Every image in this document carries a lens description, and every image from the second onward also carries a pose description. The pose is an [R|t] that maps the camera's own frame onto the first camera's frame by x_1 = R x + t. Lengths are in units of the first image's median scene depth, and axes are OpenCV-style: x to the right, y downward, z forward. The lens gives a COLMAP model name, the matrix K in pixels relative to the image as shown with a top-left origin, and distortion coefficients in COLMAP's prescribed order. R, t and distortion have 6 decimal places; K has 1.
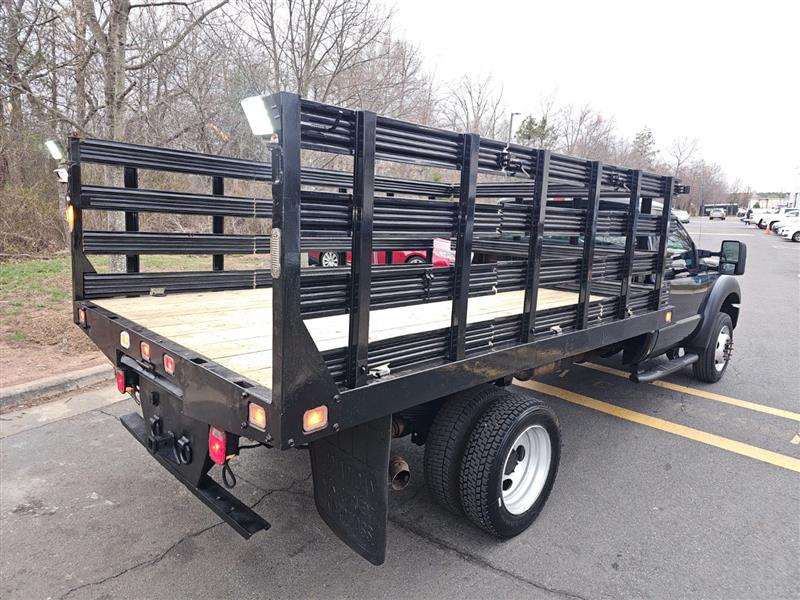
lens RADIAL K [[539.0, 0, 399.2], [0, 539.0, 295.0], [0, 0, 1]] dist [0.071182, -0.061372]
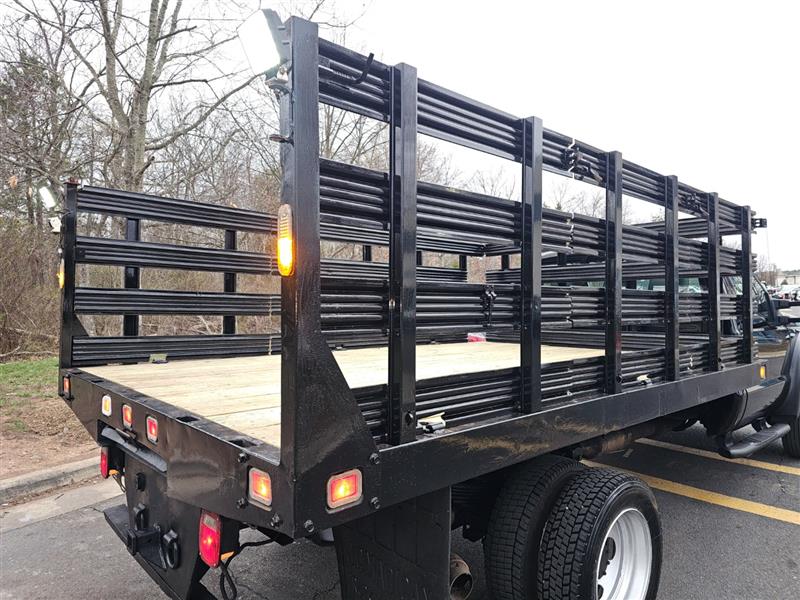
lens RADIAL K [[541.0, 0, 395.4], [0, 541.0, 297.7], [0, 0, 1]] dist [0.053266, -0.042523]
pose [[0.998274, -0.040055, -0.042953, -0.030337], [0.032470, 0.985815, -0.164664, 0.061272], [0.048940, 0.162986, 0.985414, 0.169942]]
